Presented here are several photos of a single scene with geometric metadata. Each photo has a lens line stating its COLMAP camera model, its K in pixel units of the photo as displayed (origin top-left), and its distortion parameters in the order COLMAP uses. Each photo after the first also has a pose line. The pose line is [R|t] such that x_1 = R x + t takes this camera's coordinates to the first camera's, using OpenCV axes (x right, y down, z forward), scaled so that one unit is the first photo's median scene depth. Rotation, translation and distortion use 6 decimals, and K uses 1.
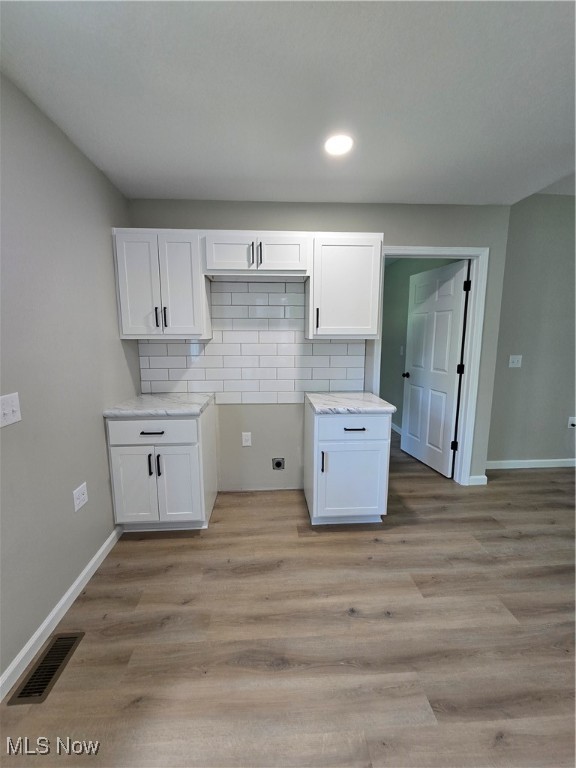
lens RADIAL K [[315.3, 0, 287.1], [0, 315.3, 383.9], [0, 0, 1]] dist [0.001915, 0.000305]
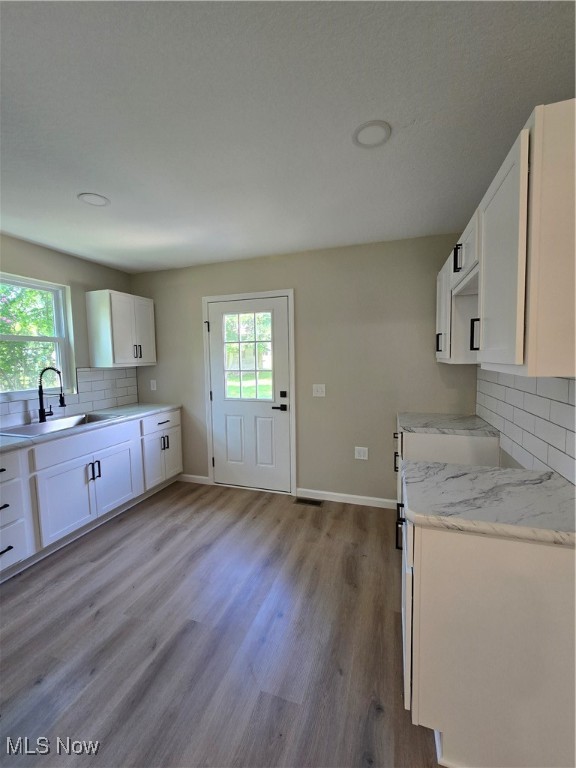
lens RADIAL K [[315.3, 0, 286.4], [0, 315.3, 382.3], [0, 0, 1]] dist [0.001915, 0.000305]
pose [[-0.382235, 0.079483, -0.920640, 1.115523], [-0.121070, 0.983398, 0.135168, -0.221047], [0.916099, 0.163128, -0.366266, 1.257031]]
